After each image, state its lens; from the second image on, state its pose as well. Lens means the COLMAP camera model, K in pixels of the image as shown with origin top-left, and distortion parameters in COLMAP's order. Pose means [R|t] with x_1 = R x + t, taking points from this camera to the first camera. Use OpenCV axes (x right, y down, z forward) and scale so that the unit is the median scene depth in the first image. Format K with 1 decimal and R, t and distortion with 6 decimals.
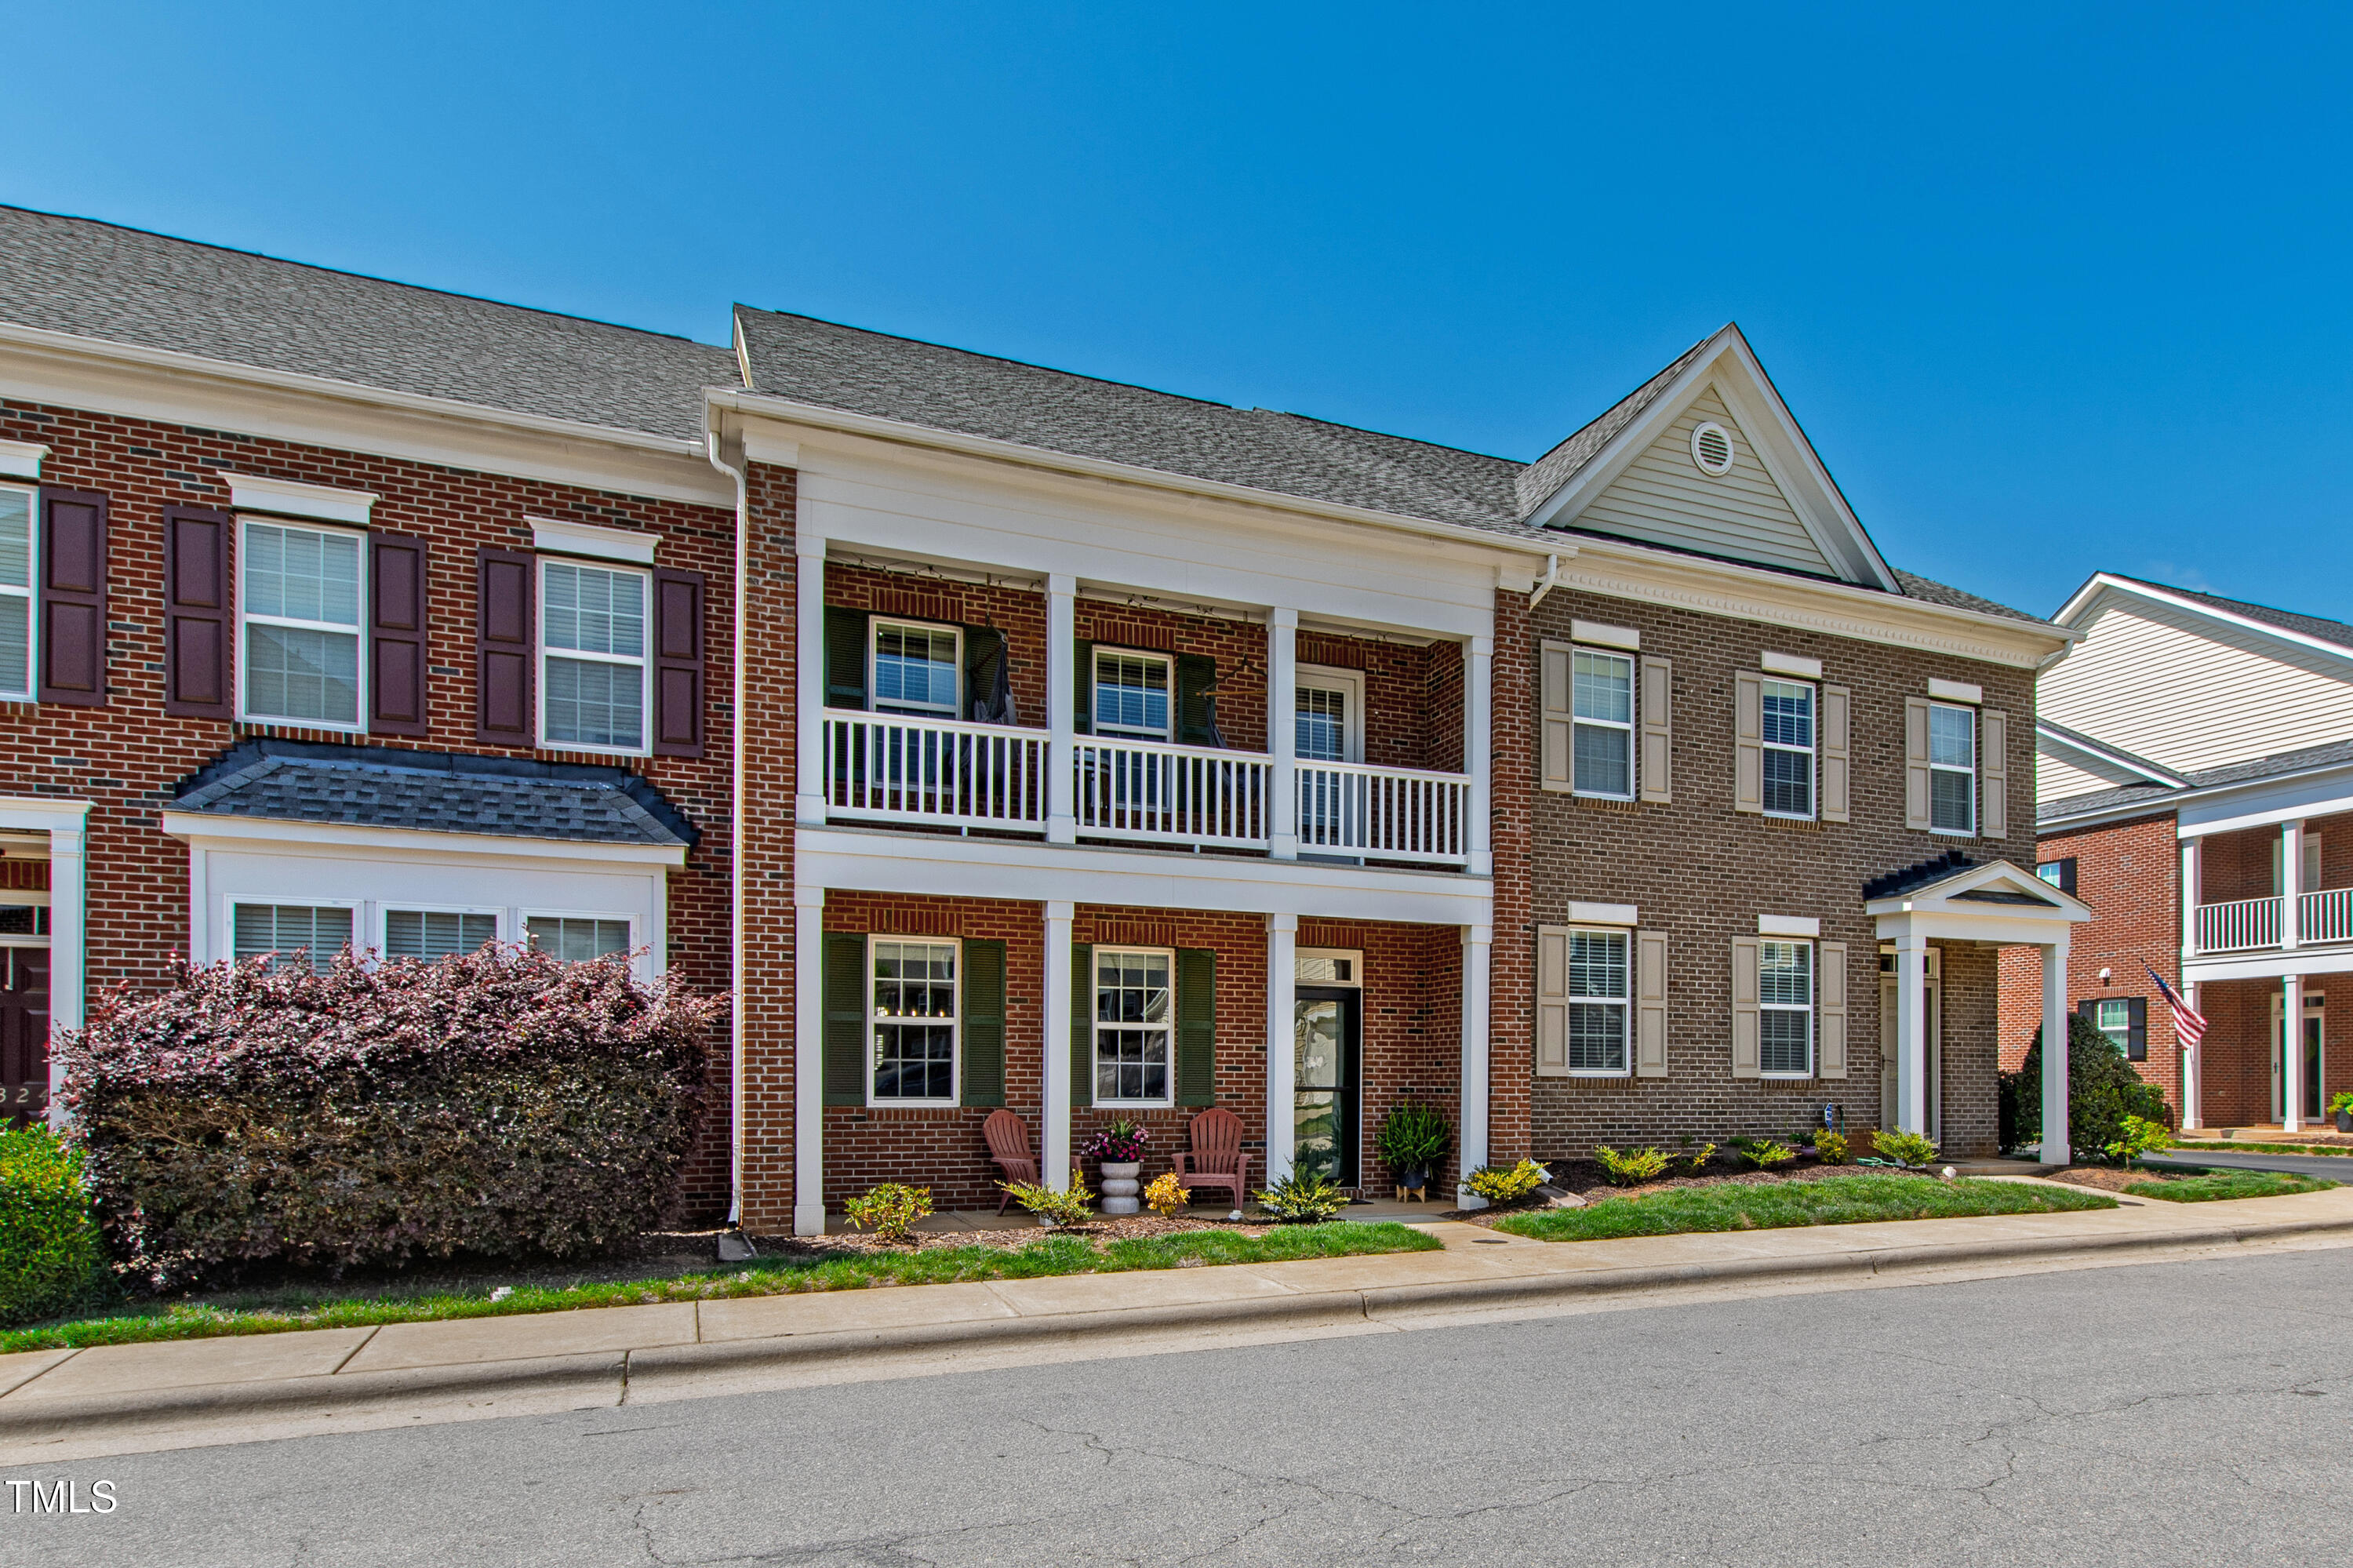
lens RADIAL K [[1002.2, 0, 1176.1], [0, 1002.2, 1067.7], [0, 0, 1]] dist [0.004089, 0.000107]
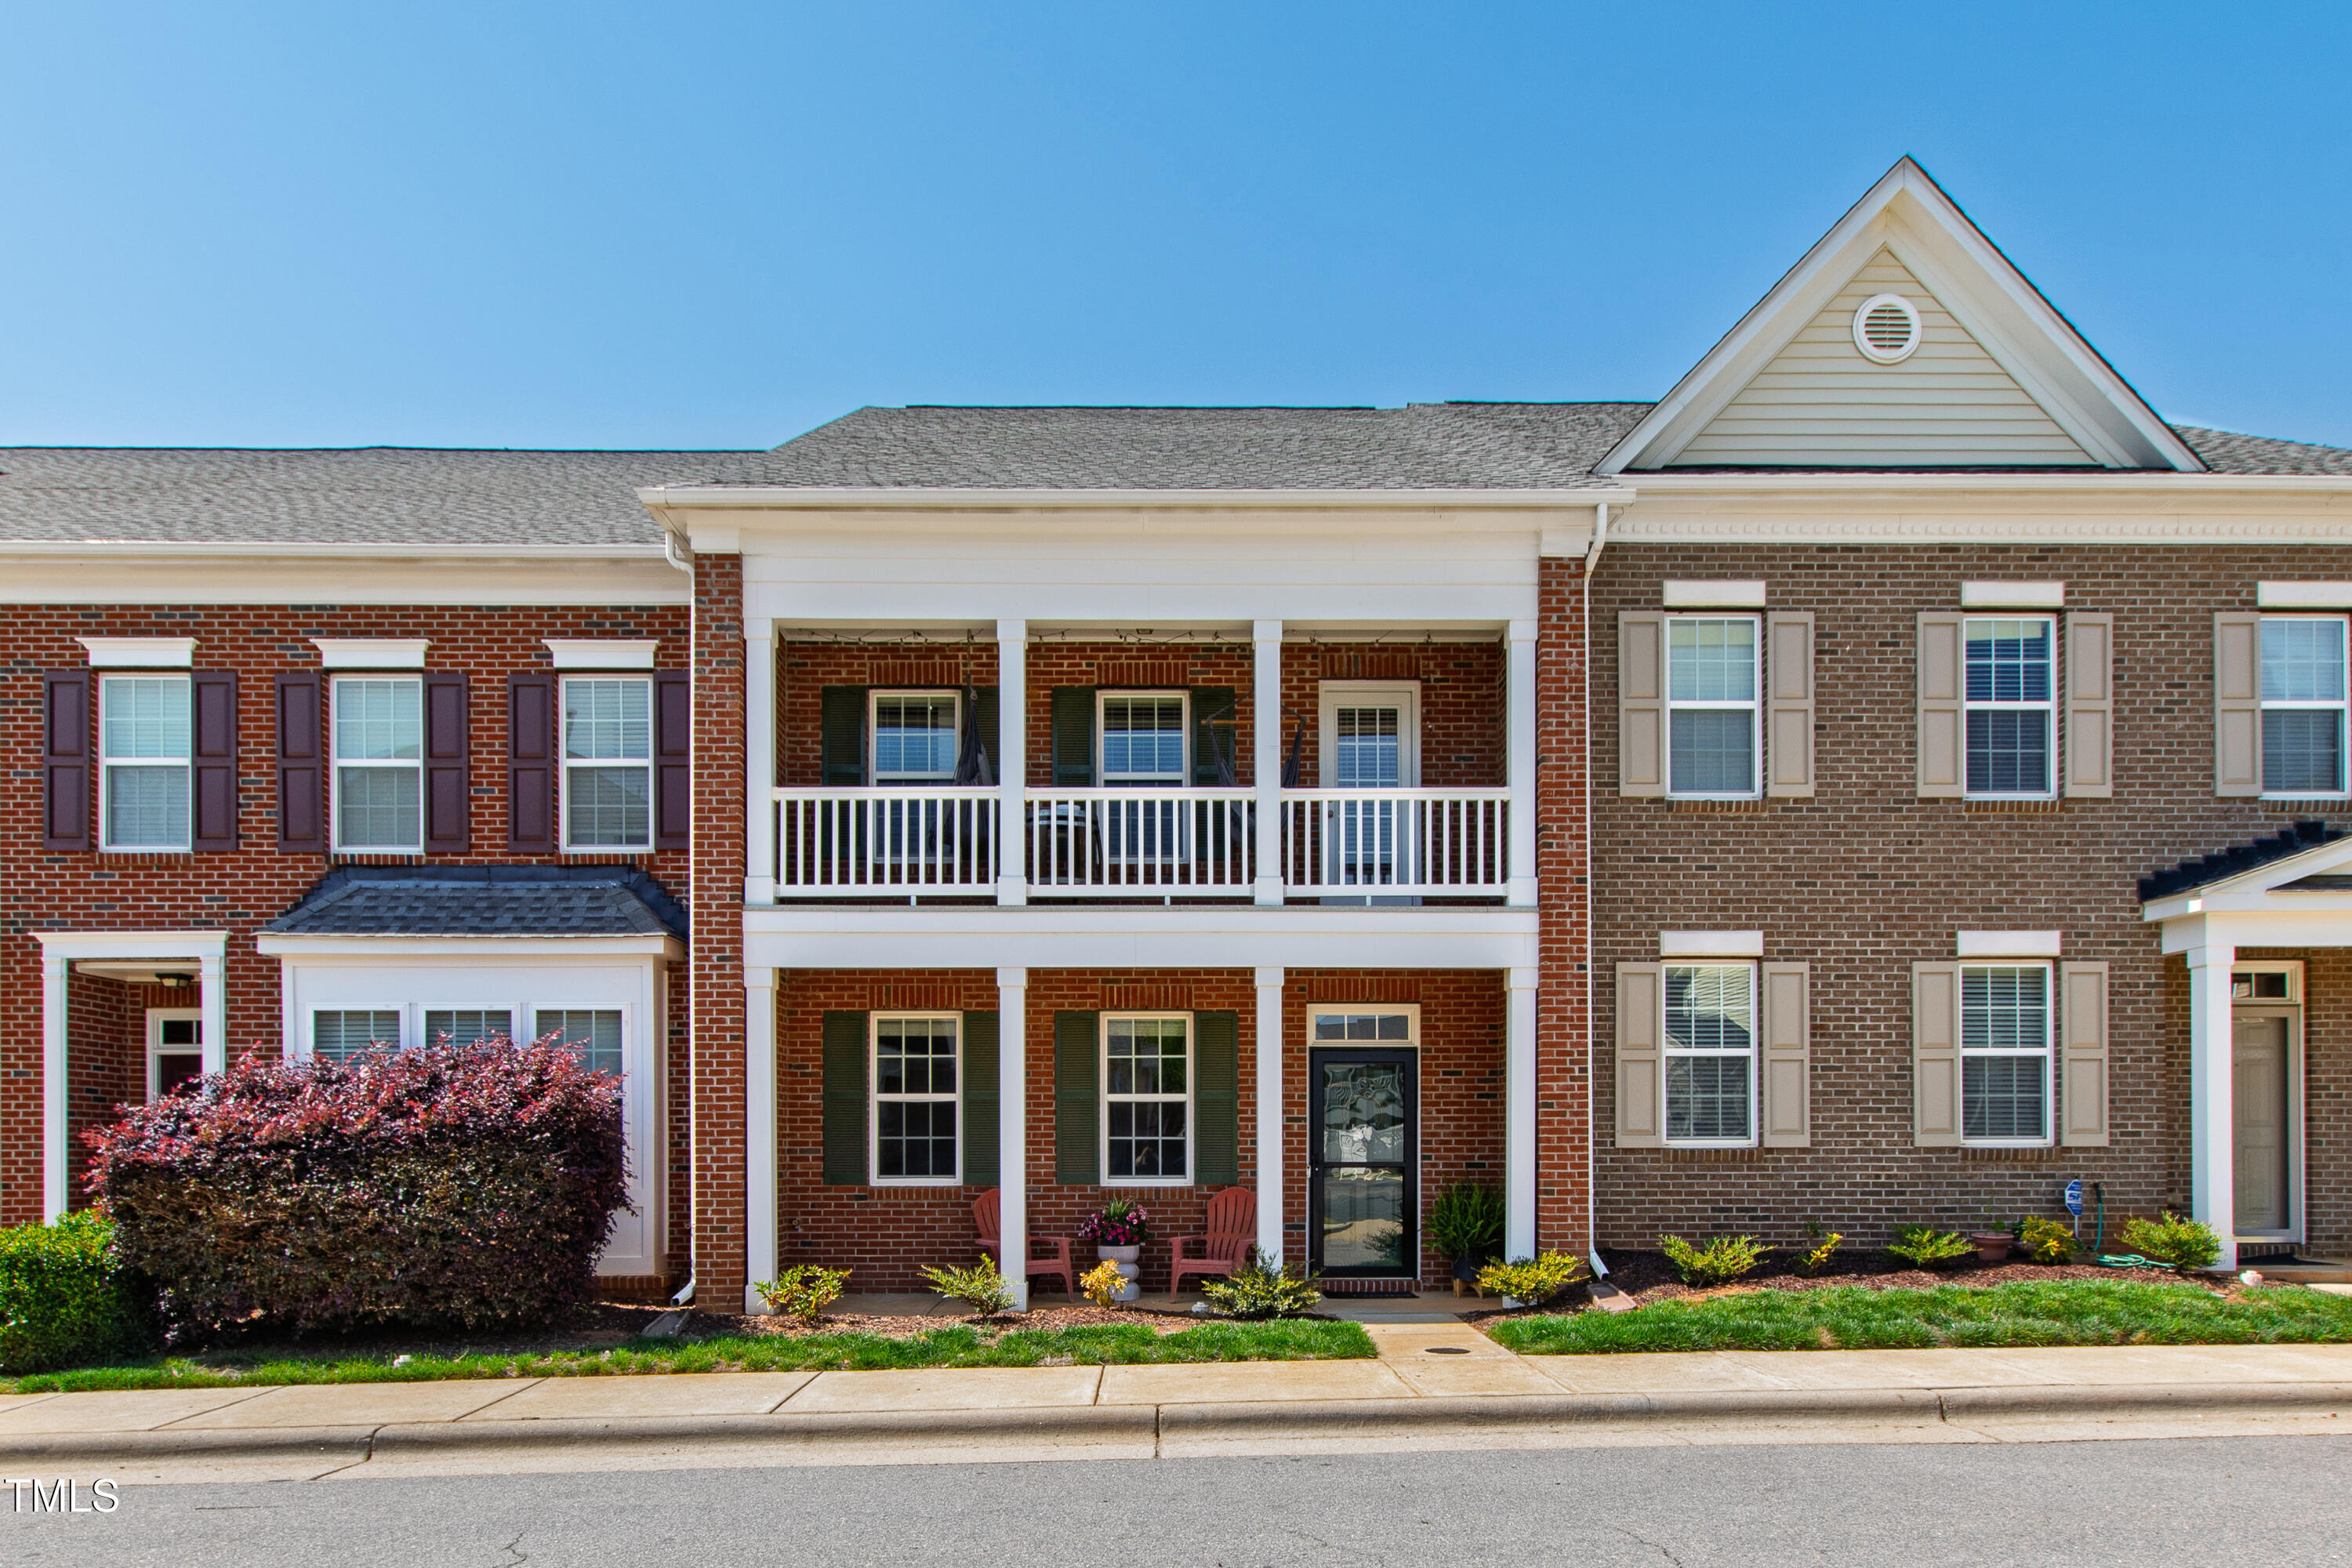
lens RADIAL K [[1039.9, 0, 1173.3], [0, 1039.9, 1142.6], [0, 0, 1]] dist [0.000731, 0.003843]
pose [[0.960902, -0.011065, -0.276667, 0.285450], [0.011840, 0.999929, 0.001131, -0.001192], [0.276635, -0.004363, 0.960965, 0.100222]]
